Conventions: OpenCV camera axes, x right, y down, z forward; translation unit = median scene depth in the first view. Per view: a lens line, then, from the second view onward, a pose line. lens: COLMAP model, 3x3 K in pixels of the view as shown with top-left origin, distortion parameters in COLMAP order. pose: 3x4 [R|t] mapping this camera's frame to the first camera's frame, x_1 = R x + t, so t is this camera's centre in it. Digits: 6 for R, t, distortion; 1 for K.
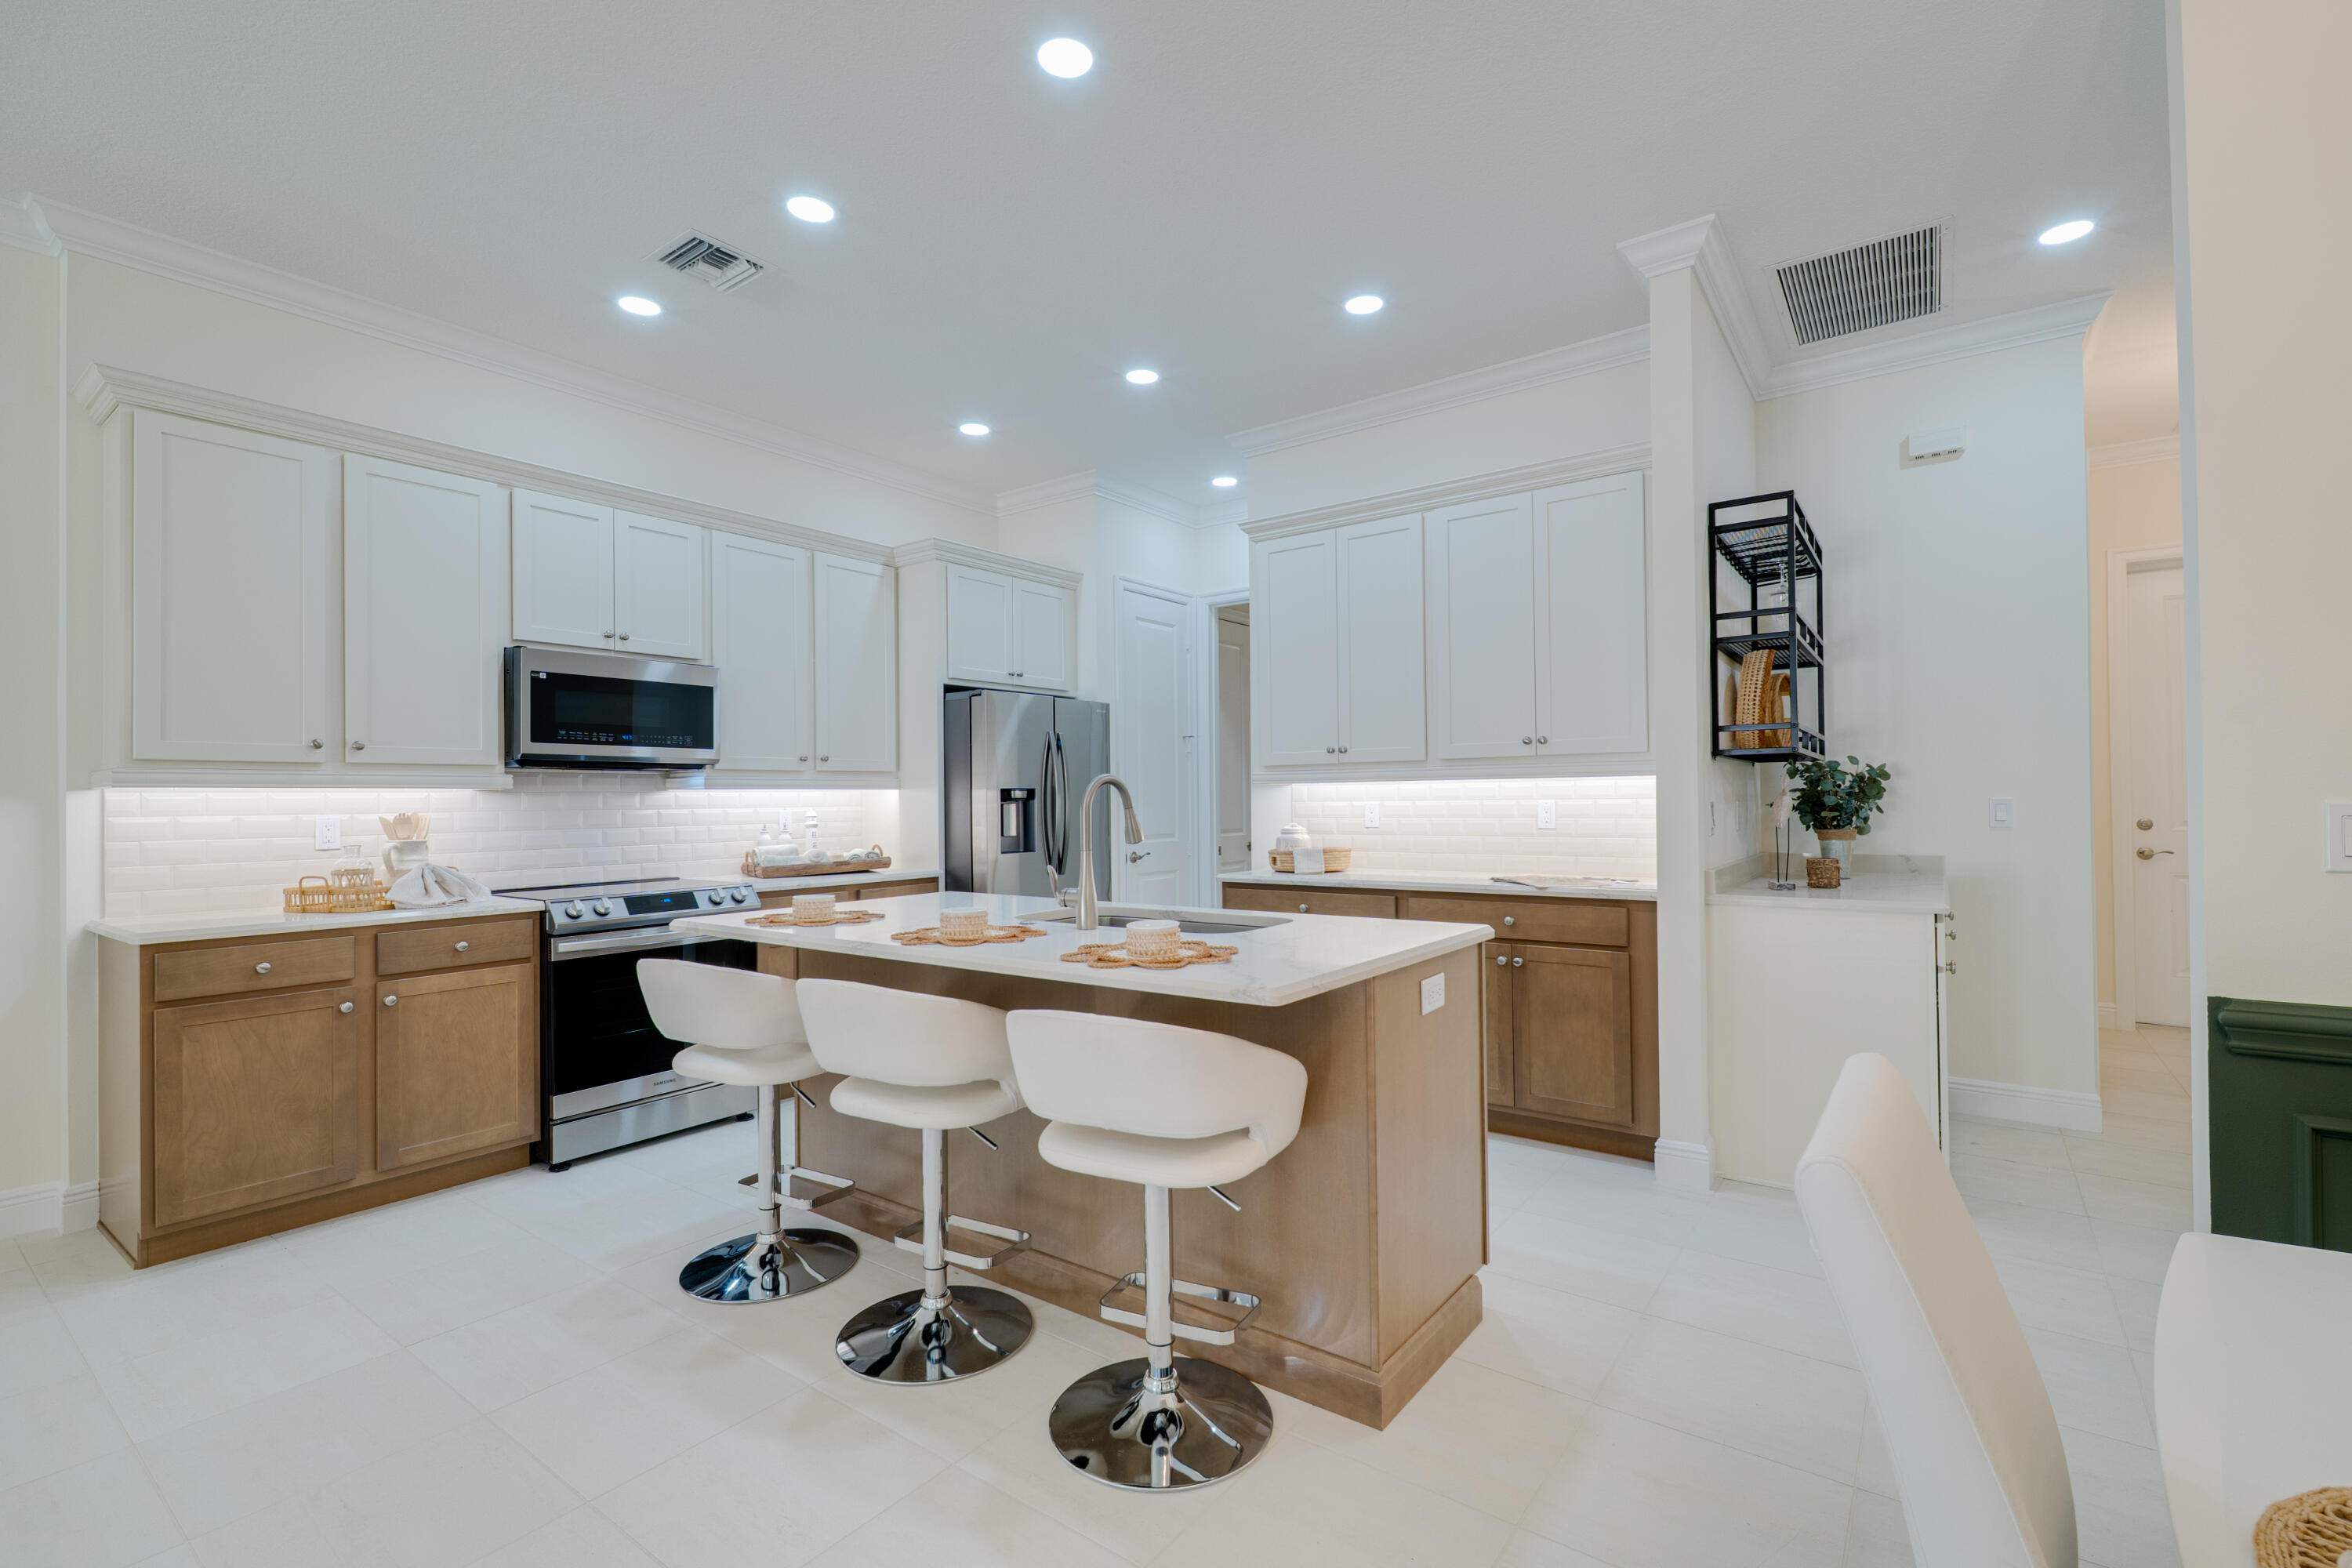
lens RADIAL K [[1033.2, 0, 1171.6], [0, 1033.2, 787.6], [0, 0, 1]] dist [0.002299, -0.004866]
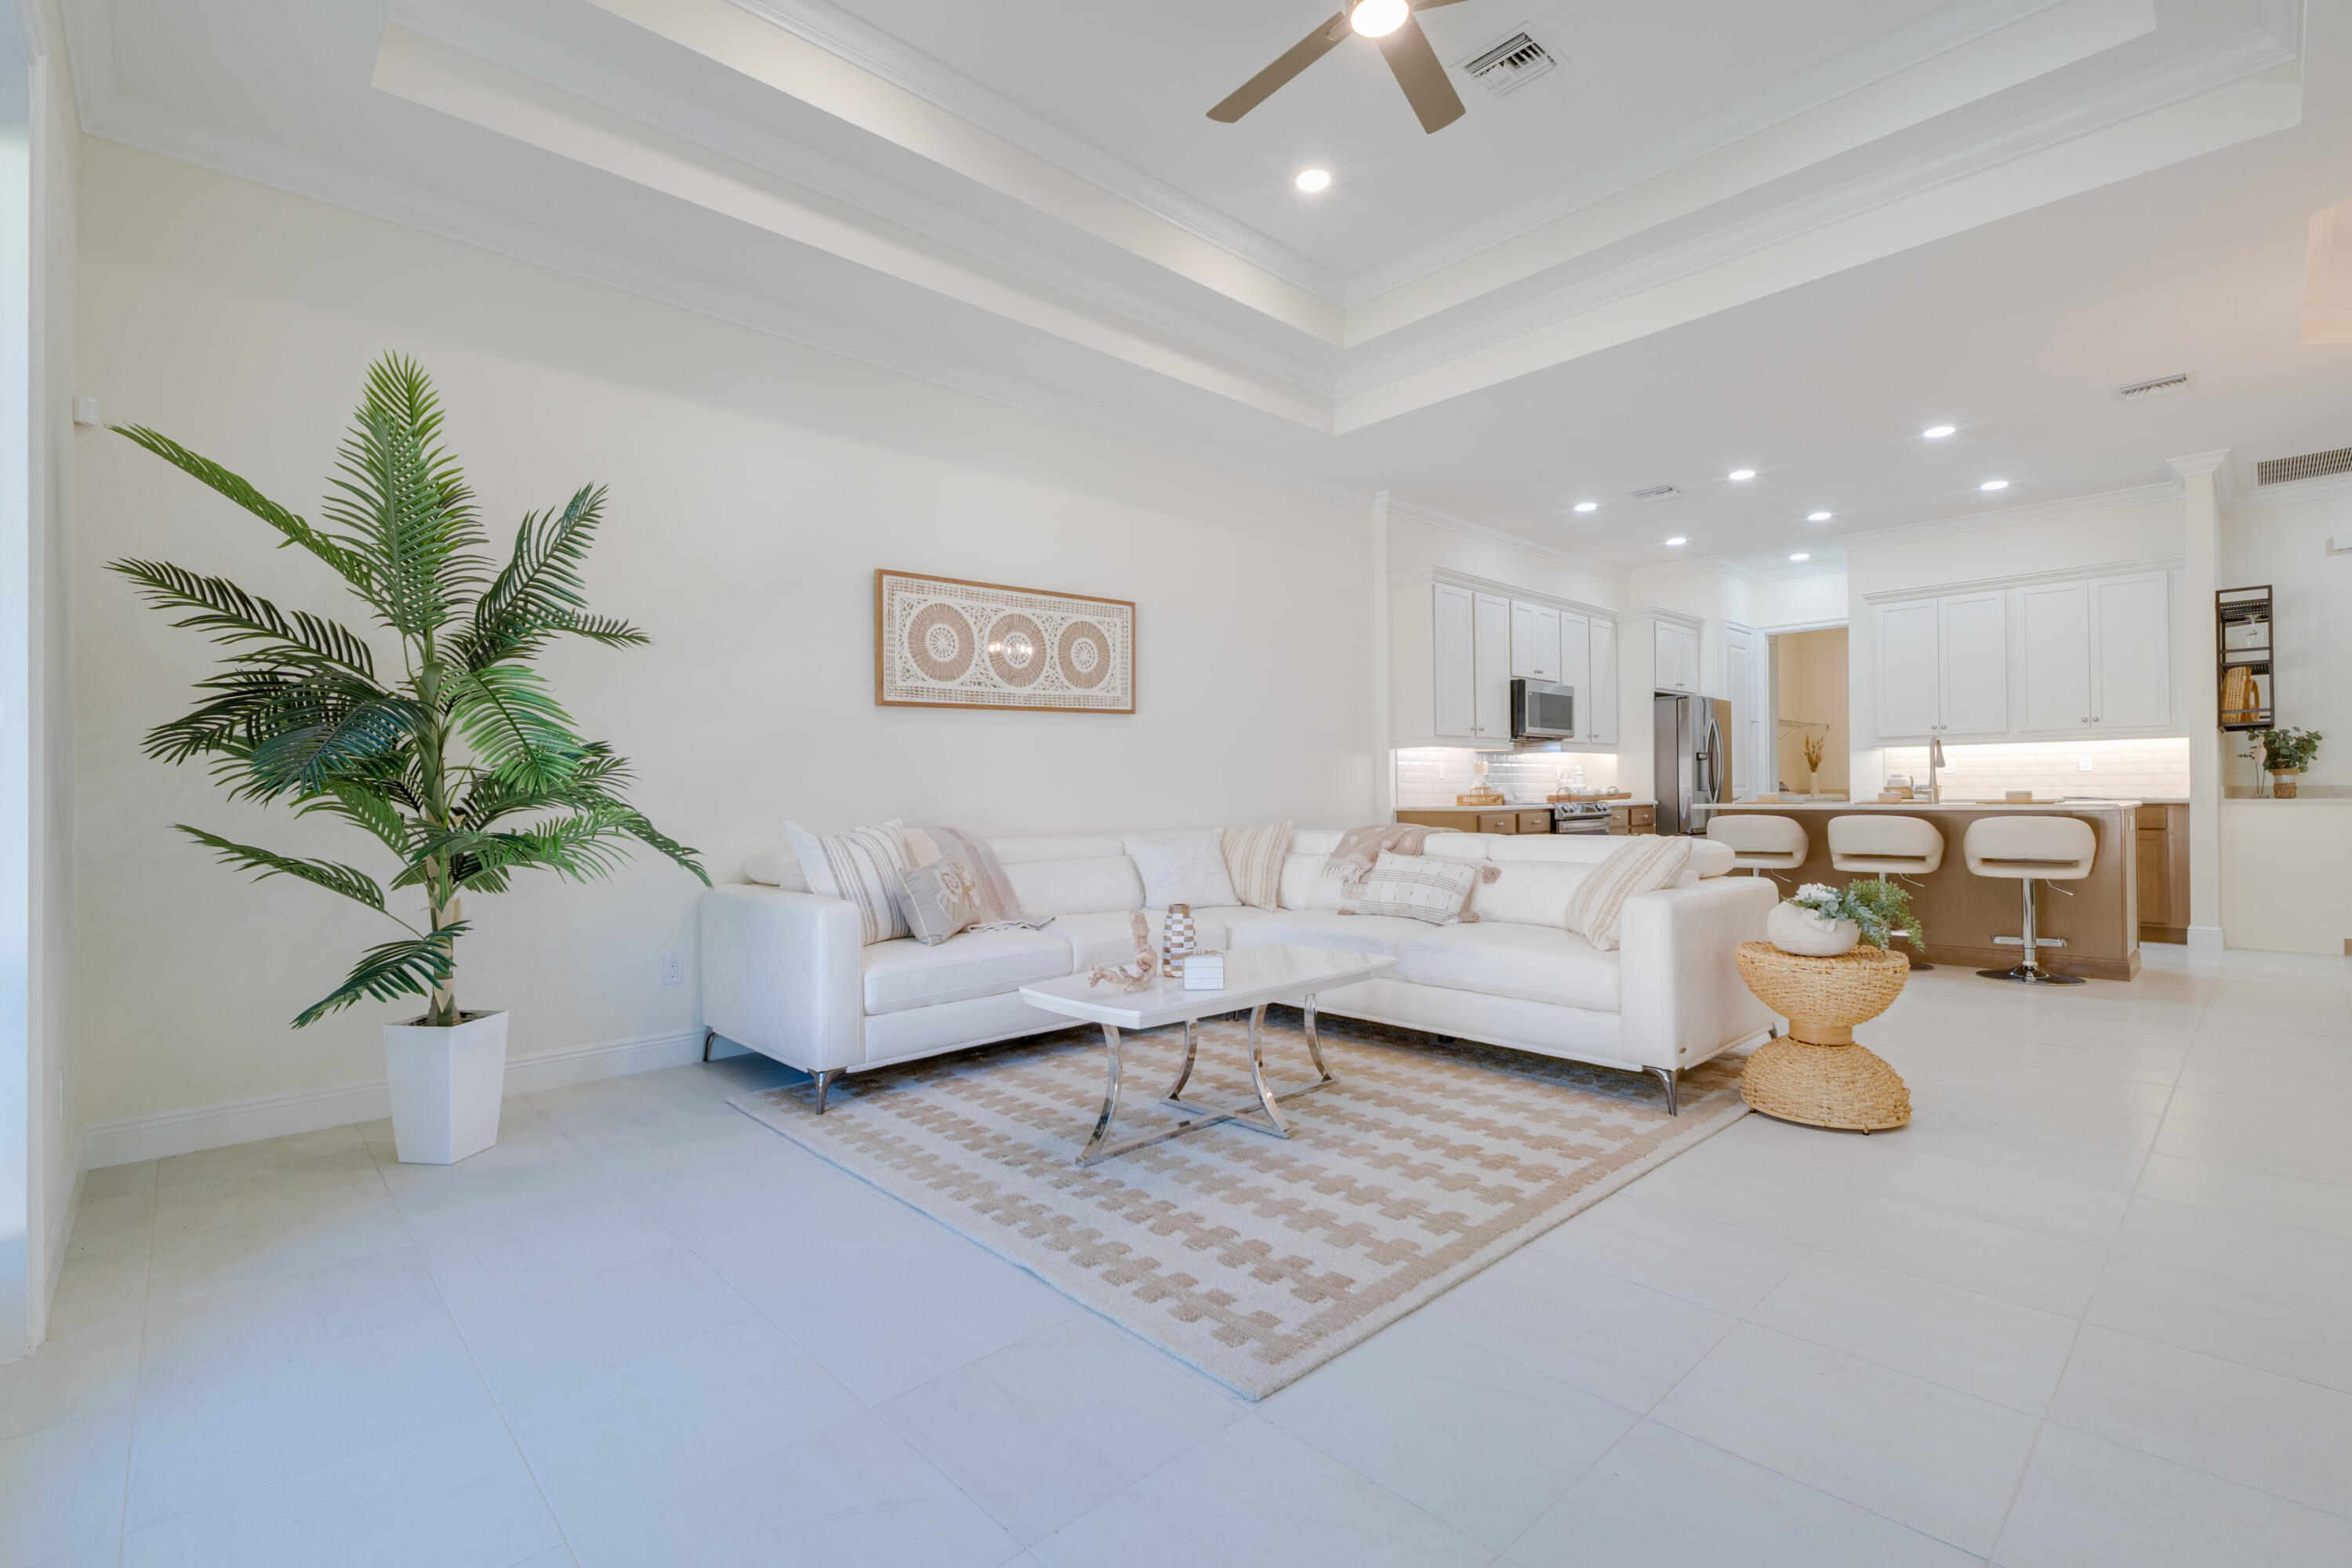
lens RADIAL K [[1033.2, 0, 1171.6], [0, 1033.2, 787.6], [0, 0, 1]] dist [0.002299, -0.004866]
pose [[0.984180, -0.000225, -0.177173, -0.989028], [0.001841, 0.999958, 0.008957, 0.058171], [0.177163, -0.009141, 0.984139, -1.145005]]
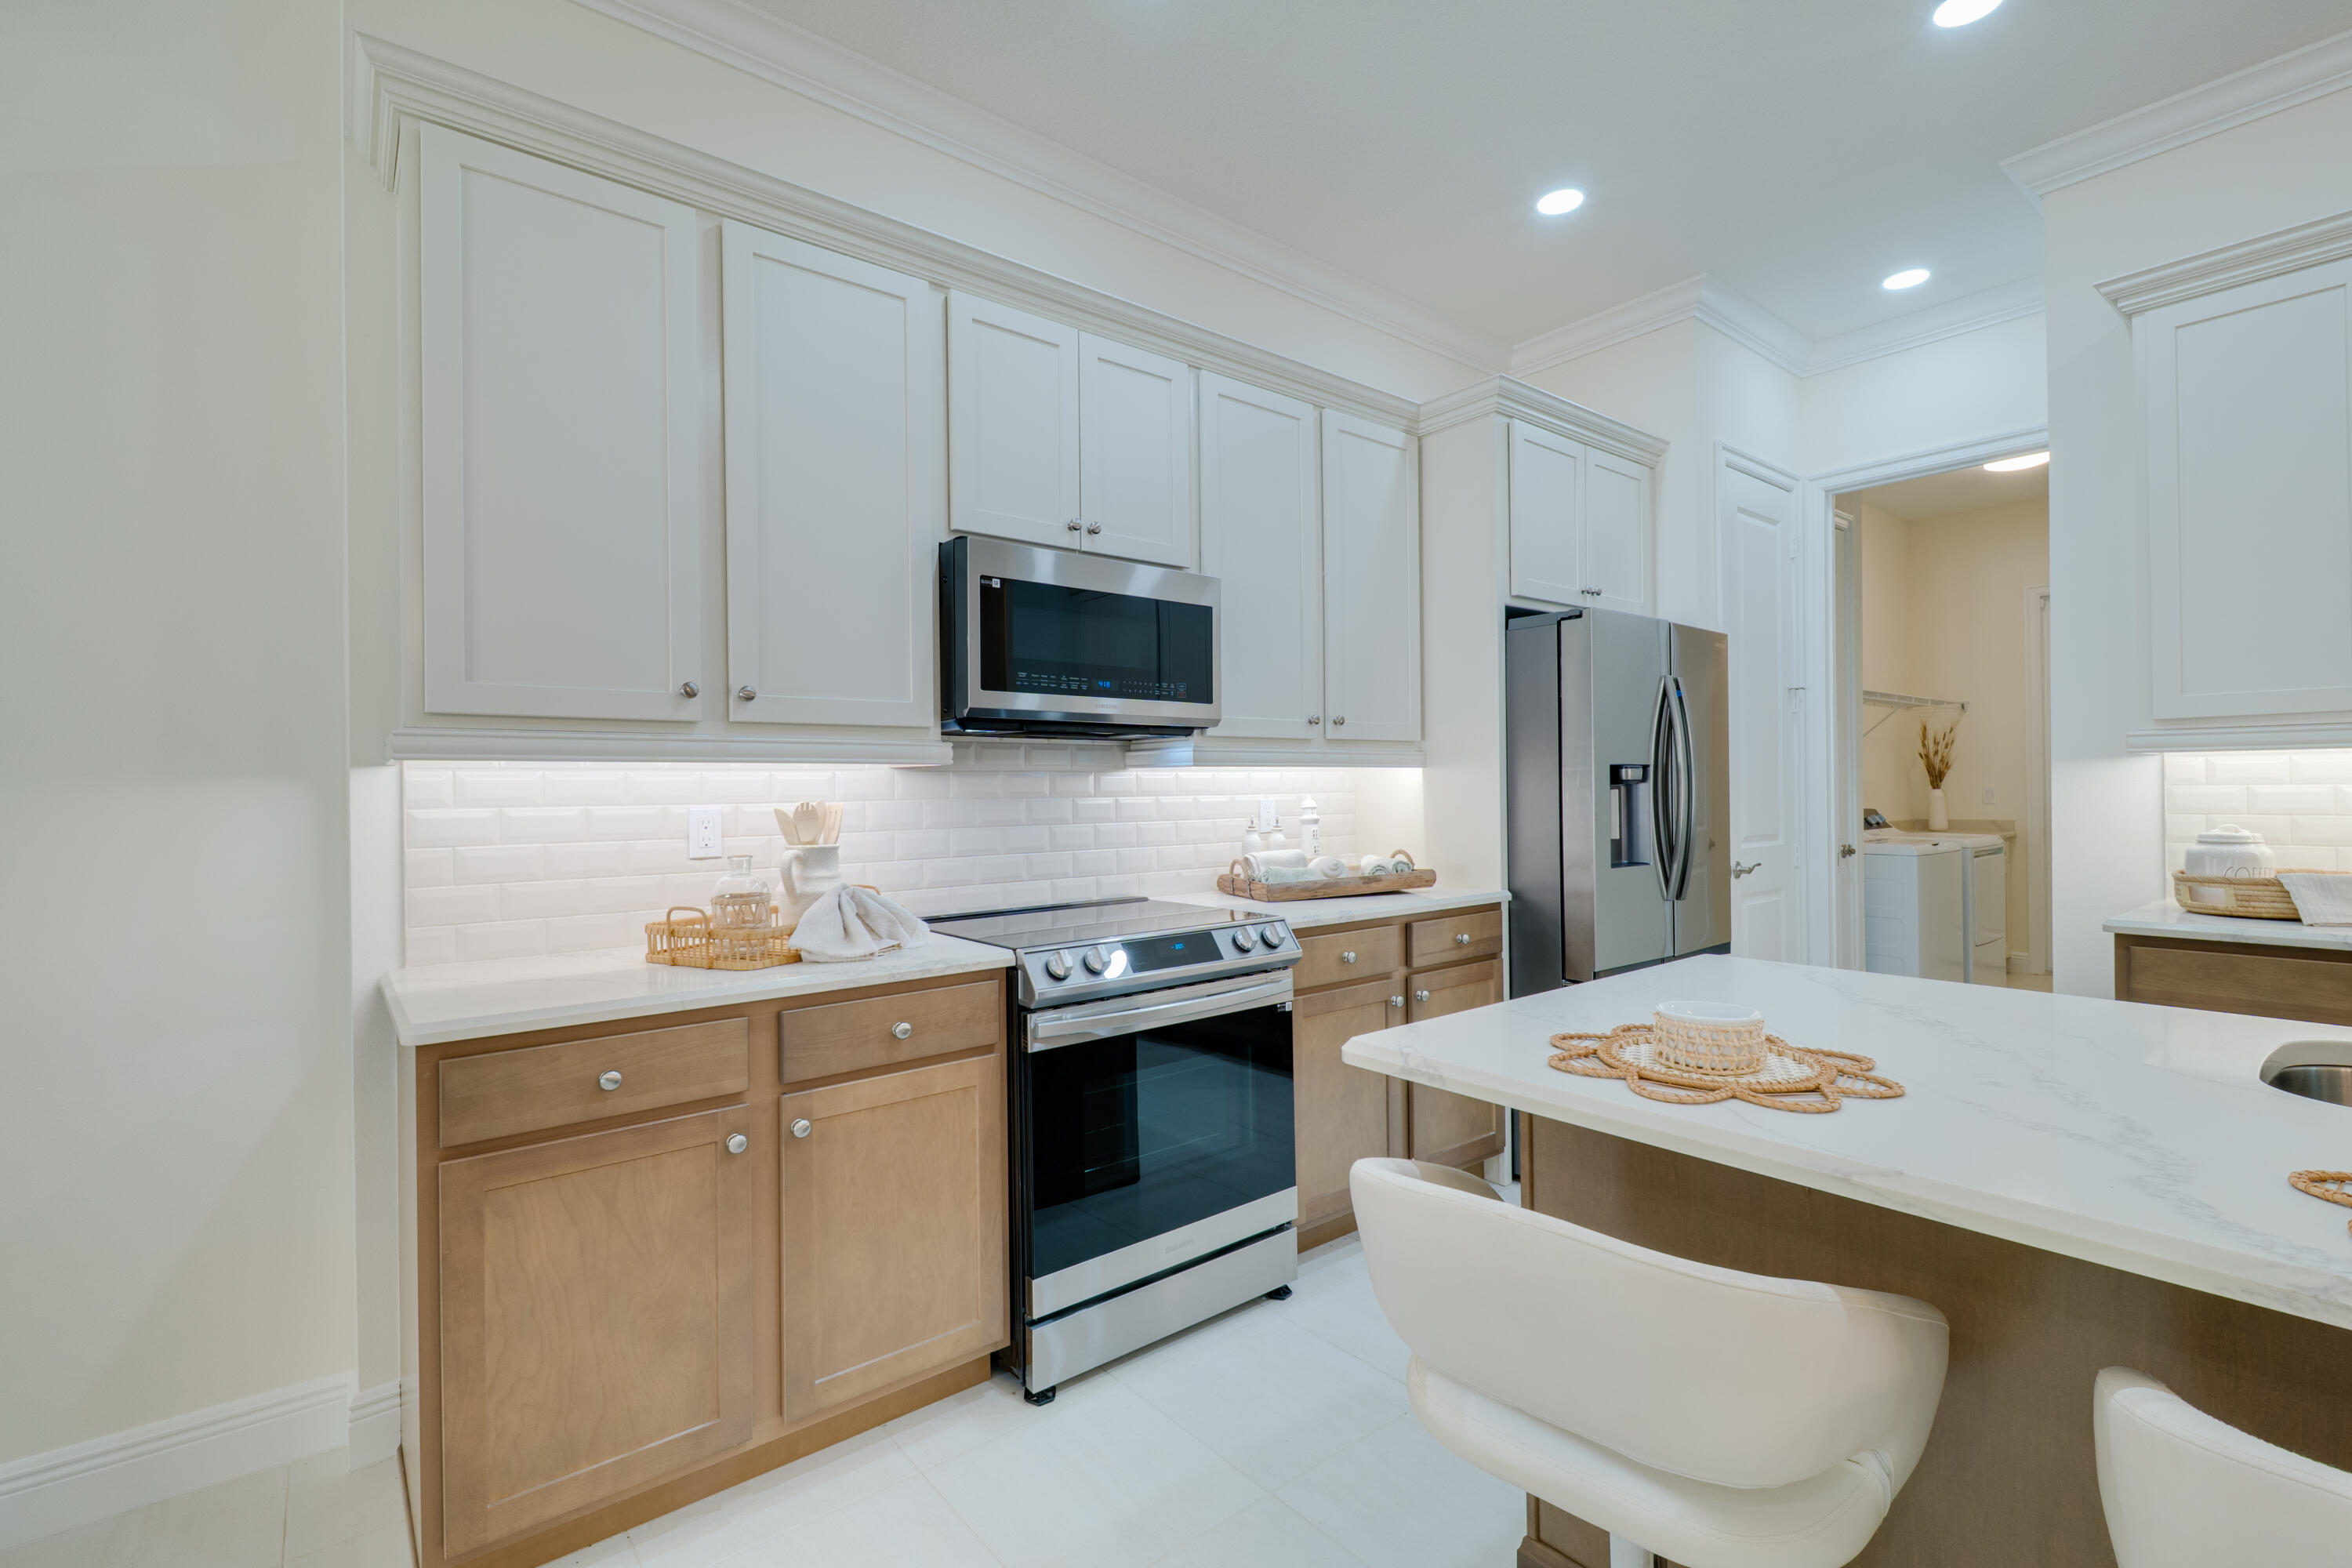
lens RADIAL K [[1026.1, 0, 1161.1], [0, 1026.1, 786.9], [0, 0, 1]] dist [0.003465, -0.000181]
pose [[0.965654, 0.000158, -0.259830, -0.370797], [0.003293, 0.999912, 0.012847, 0.007609], [0.259809, -0.013261, 0.965569, 0.449074]]
